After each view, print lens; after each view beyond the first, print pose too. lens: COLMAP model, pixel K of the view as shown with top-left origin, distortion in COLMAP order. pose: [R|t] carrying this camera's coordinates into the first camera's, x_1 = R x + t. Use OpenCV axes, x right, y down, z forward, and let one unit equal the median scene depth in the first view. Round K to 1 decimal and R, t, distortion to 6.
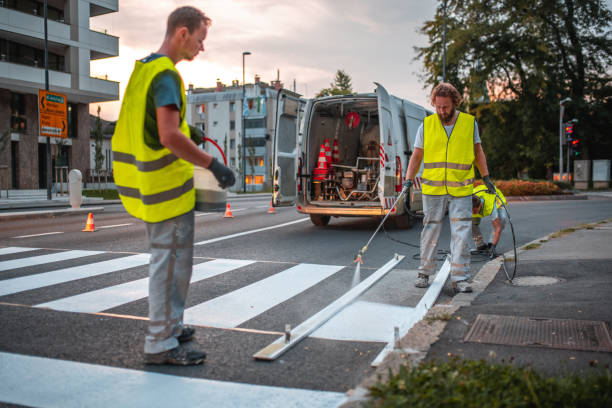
lens RADIAL K [[599.6, 0, 307.8], [0, 599.6, 205.1], [0, 0, 1]] dist [-0.066809, 0.091413]
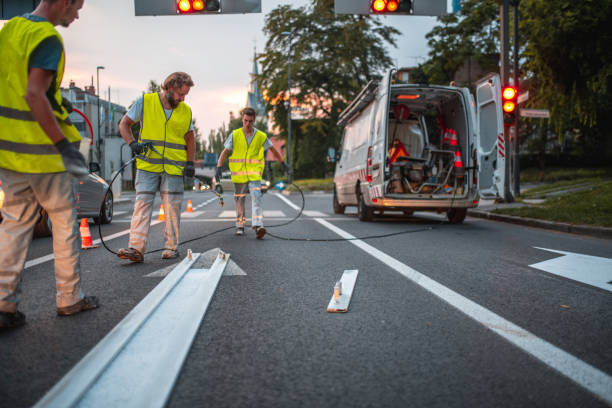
lens RADIAL K [[577.9, 0, 307.3], [0, 577.9, 203.3], [0, 0, 1]] dist [-0.061965, 0.093592]
pose [[0.927168, -0.016500, 0.374283, -0.189358], [0.017686, 0.999844, 0.000264, 0.009378], [-0.374229, 0.006375, 0.927314, -0.181450]]
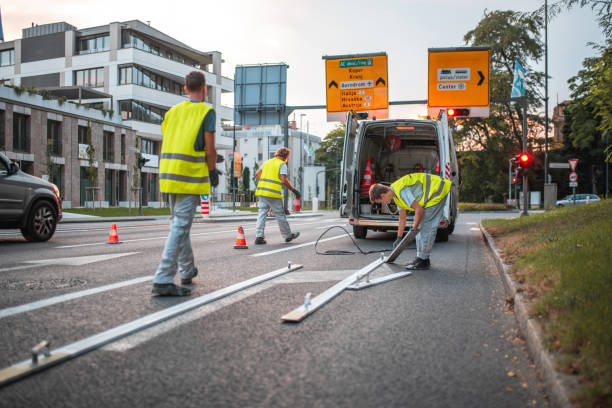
lens RADIAL K [[591.0, 0, 307.9], [0, 591.0, 204.3], [0, 0, 1]] dist [-0.069503, 0.107888]
pose [[0.998336, 0.010105, 0.056778, -0.217138], [-0.008124, 0.999354, -0.035011, 0.020393], [-0.057095, 0.034491, 0.997773, -0.558554]]
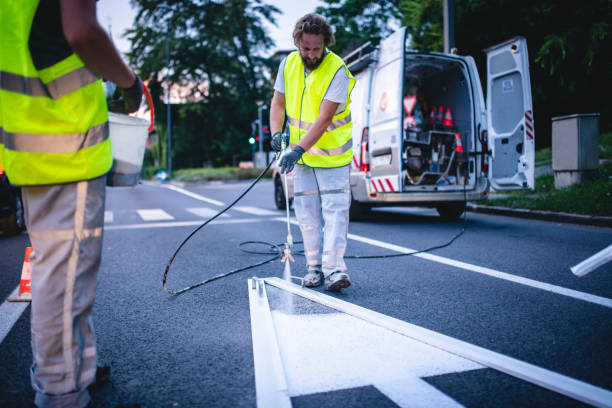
lens RADIAL K [[591.0, 0, 307.9], [0, 591.0, 204.3], [0, 0, 1]] dist [-0.069503, 0.107888]
pose [[0.815620, -0.051482, 0.576293, -0.203492], [0.042329, 0.998674, 0.029307, 0.005118], [-0.577037, 0.000490, 0.816718, -0.115192]]
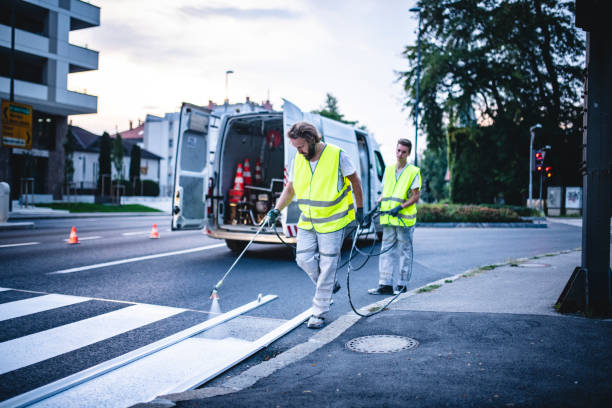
lens RADIAL K [[582.2, 0, 308.3], [0, 582.2, 202.9], [0, 0, 1]] dist [-0.065258, 0.093042]
pose [[0.999536, 0.028832, 0.009859, 0.034458], [-0.028489, 0.999038, -0.033327, -0.003931], [-0.010811, 0.033031, 0.999396, 0.028306]]
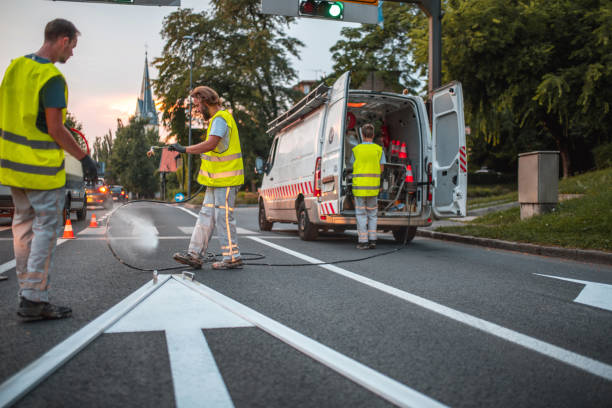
lens RADIAL K [[587.0, 0, 307.5], [0, 587.0, 204.4], [0, 0, 1]] dist [-0.066114, 0.091476]
pose [[0.842247, 0.003805, 0.539078, -0.195841], [0.007466, 0.999797, -0.018723, 0.007884], [-0.539040, 0.019794, 0.842048, -0.149041]]
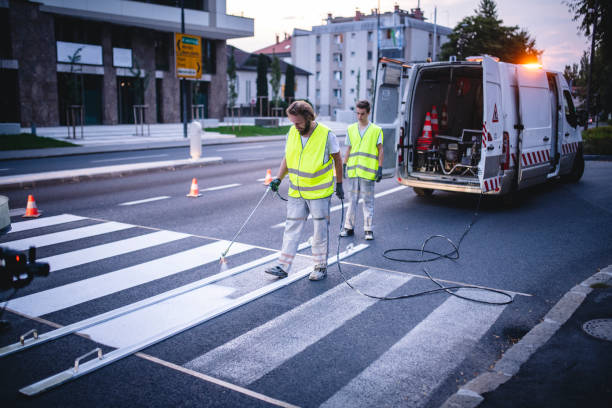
lens RADIAL K [[591.0, 0, 307.9], [0, 591.0, 204.3], [0, 0, 1]] dist [-0.069503, 0.107888]
pose [[0.972880, 0.050283, -0.225778, 0.015845], [-0.022279, 0.991918, 0.124911, -0.019214], [0.230234, -0.116493, 0.966138, 0.011338]]
